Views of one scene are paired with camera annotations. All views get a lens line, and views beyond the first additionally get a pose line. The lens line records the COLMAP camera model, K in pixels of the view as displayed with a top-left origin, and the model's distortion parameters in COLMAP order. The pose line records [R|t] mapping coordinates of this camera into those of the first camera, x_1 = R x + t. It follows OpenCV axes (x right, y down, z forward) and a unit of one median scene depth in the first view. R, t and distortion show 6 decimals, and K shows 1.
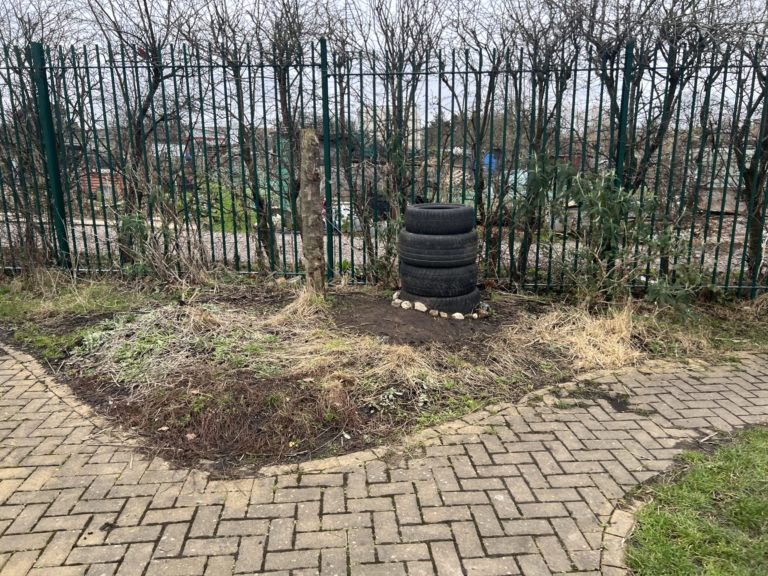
lens RADIAL K [[585.3, 0, 384.0], [0, 585.3, 288.0], [0, 0, 1]] dist [0.064097, -0.065590]
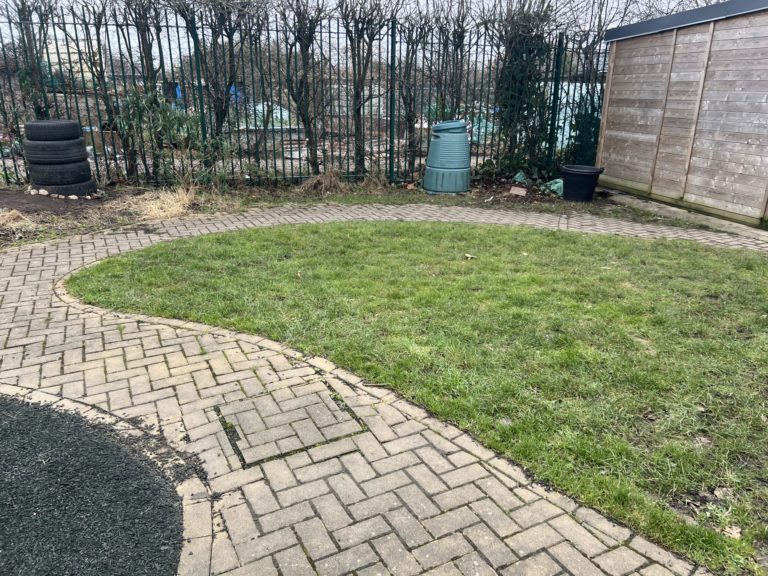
lens RADIAL K [[585.3, 0, 384.0], [0, 585.3, 288.0], [0, 0, 1]] dist [0.064097, -0.065590]
pose [[0.931671, -0.105508, 0.347645, 0.319525], [0.067919, 0.990613, 0.118627, 0.153614], [-0.356898, -0.086910, 0.930092, -0.709704]]
